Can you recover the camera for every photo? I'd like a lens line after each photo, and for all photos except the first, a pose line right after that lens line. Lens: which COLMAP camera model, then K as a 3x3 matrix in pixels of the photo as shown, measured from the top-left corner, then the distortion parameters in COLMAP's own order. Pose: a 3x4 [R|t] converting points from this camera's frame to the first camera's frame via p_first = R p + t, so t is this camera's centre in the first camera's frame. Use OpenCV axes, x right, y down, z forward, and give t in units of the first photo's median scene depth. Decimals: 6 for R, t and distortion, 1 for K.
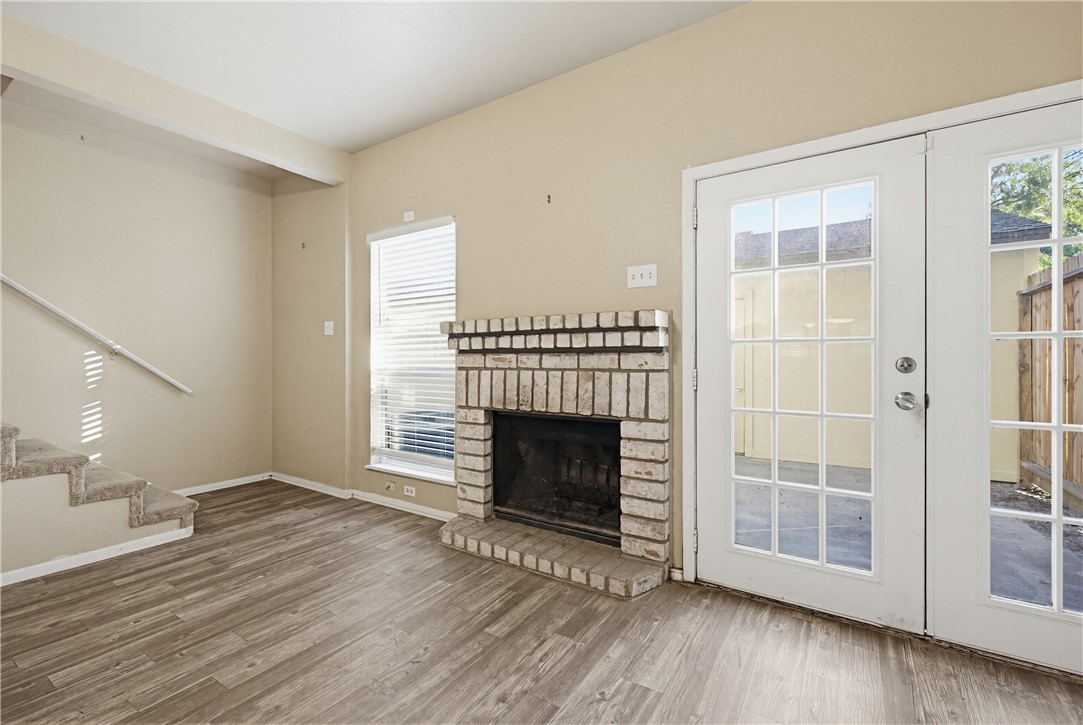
lens RADIAL K [[474.3, 0, 540.3], [0, 474.3, 355.1], [0, 0, 1]] dist [-0.011374, 0.002209]
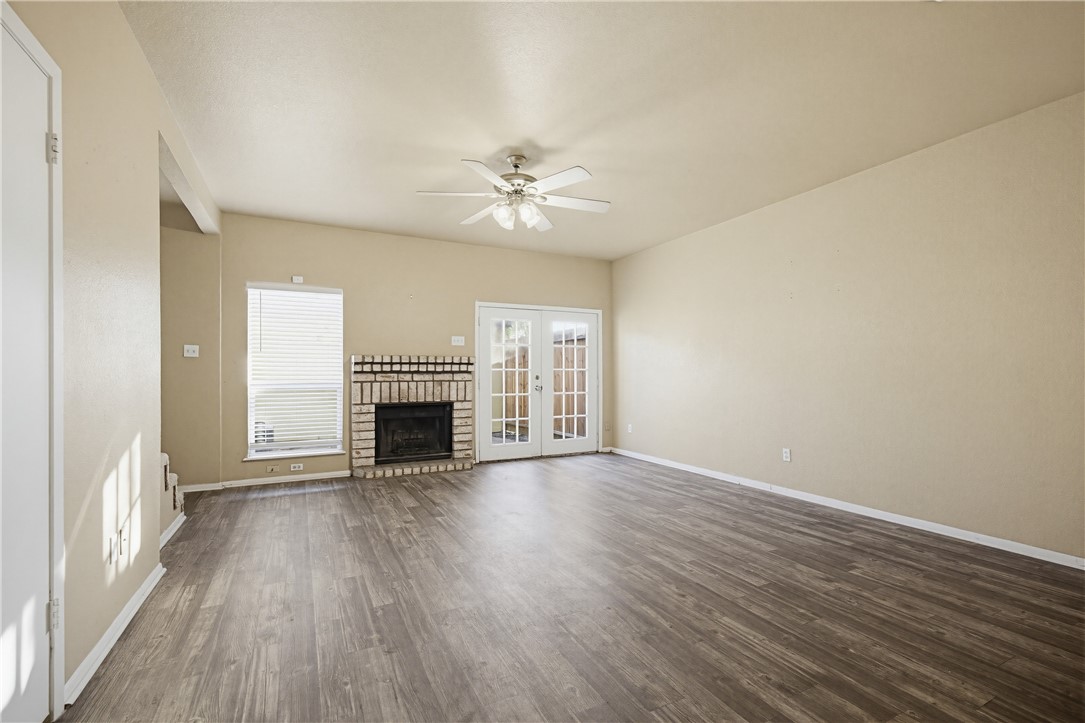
lens RADIAL K [[475.1, 0, 541.9], [0, 475.1, 371.5], [0, 0, 1]] dist [-0.011374, 0.002209]
pose [[0.492759, 0.010953, 0.870097, -1.559916], [0.001215, 0.999911, -0.013275, 0.016373], [-0.870165, 0.007598, 0.492702, -0.504892]]
